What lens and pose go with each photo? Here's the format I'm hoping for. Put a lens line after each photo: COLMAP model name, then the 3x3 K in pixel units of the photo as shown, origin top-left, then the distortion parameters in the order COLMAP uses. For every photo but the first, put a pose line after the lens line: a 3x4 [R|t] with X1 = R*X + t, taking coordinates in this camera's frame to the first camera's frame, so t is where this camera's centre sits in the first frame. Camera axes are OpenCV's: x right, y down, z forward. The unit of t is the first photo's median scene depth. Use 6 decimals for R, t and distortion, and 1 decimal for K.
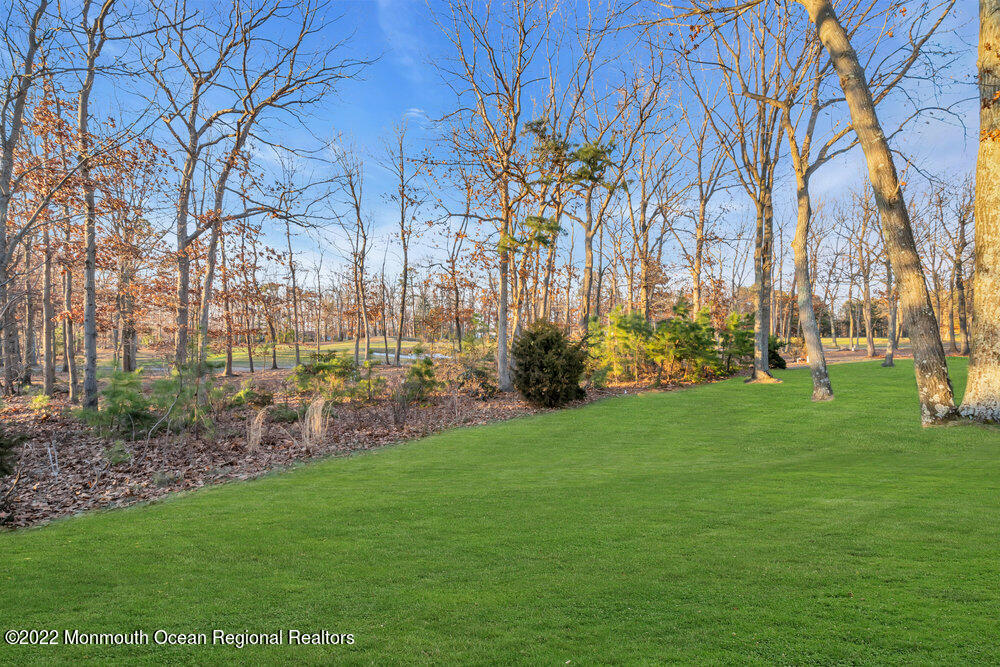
lens RADIAL K [[444.9, 0, 500.0], [0, 444.9, 333.5], [0, 0, 1]] dist [-0.019159, -0.000152]
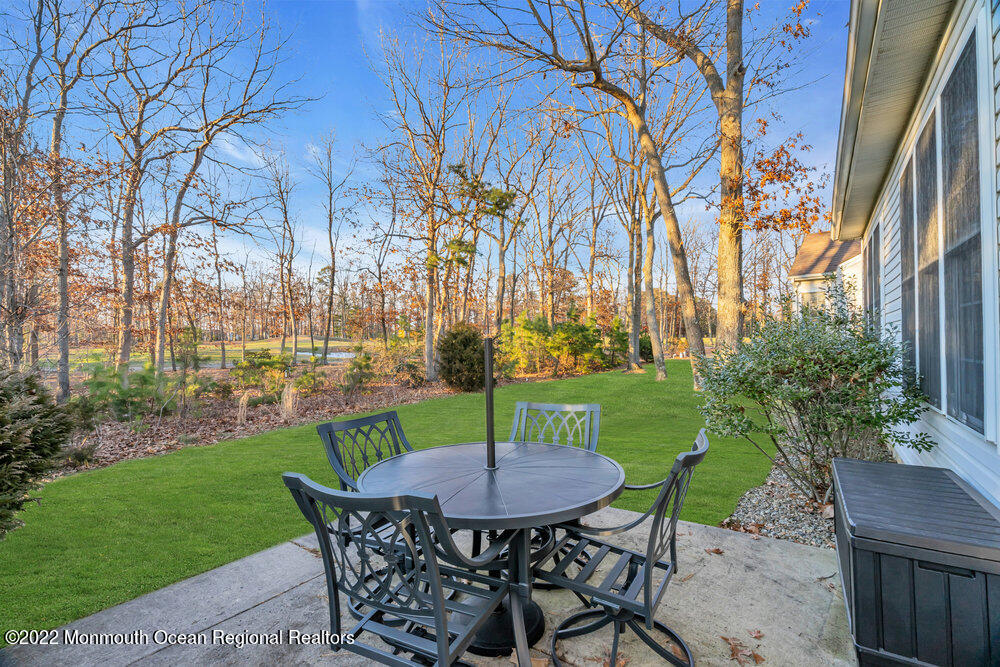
lens RADIAL K [[444.9, 0, 500.0], [0, 444.9, 333.5], [0, 0, 1]] dist [-0.019159, -0.000152]
pose [[0.984238, 0.001651, 0.176844, -0.017221], [-0.001821, 0.999998, 0.000800, -0.001208], [-0.176842, -0.001110, 0.984239, -0.205992]]
